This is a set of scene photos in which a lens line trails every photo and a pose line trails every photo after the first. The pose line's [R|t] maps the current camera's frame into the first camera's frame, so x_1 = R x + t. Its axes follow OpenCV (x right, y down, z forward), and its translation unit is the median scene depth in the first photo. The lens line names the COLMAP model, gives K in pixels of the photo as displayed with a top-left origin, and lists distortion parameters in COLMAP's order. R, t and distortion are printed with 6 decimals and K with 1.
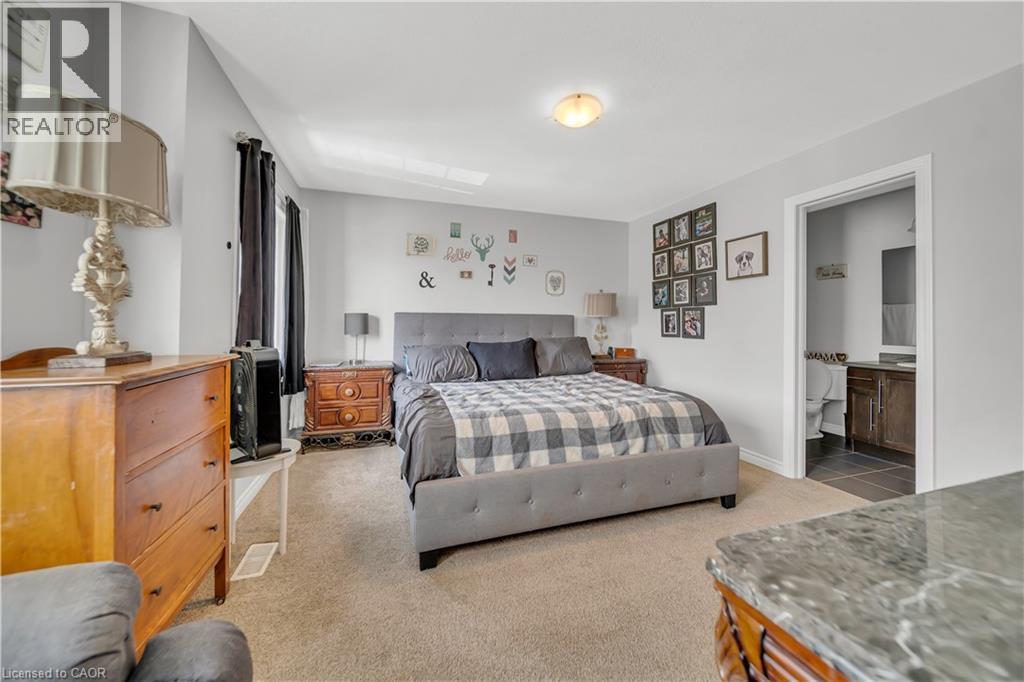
lens RADIAL K [[360.4, 0, 504.8], [0, 360.4, 323.2], [0, 0, 1]] dist [-0.006405, -0.000466]
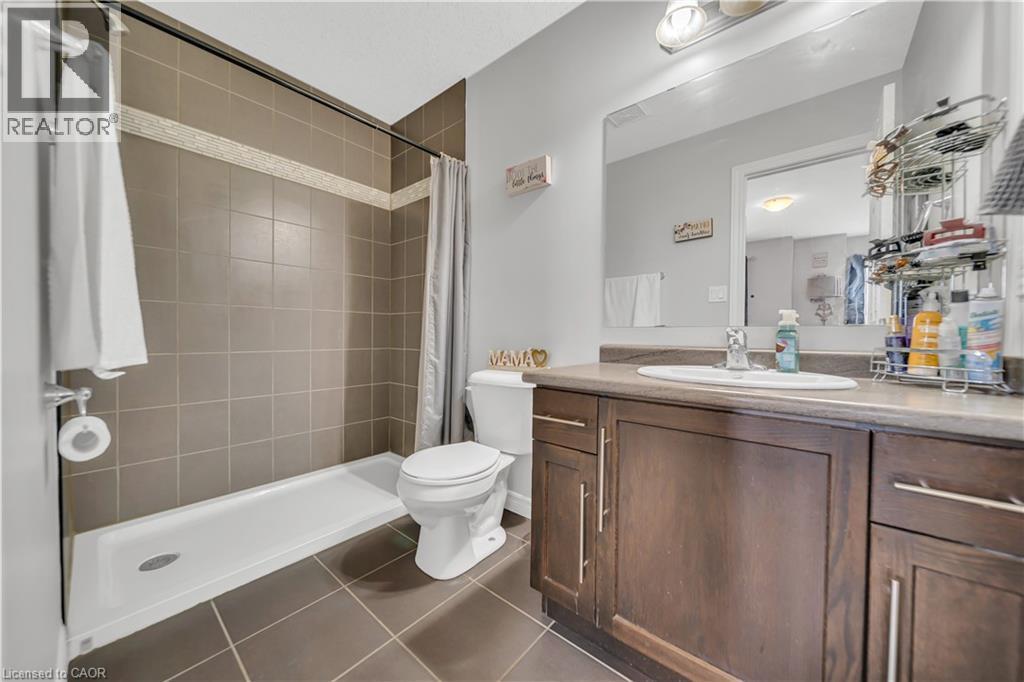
lens RADIAL K [[360.4, 0, 510.6], [0, 360.4, 339.3], [0, 0, 1]] dist [-0.006405, -0.000466]
pose [[0.840349, -0.005406, 0.542018, 0.639538], [-0.004109, 0.999858, 0.016343, 0.062651], [-0.542029, -0.015961, 0.840208, 0.614771]]
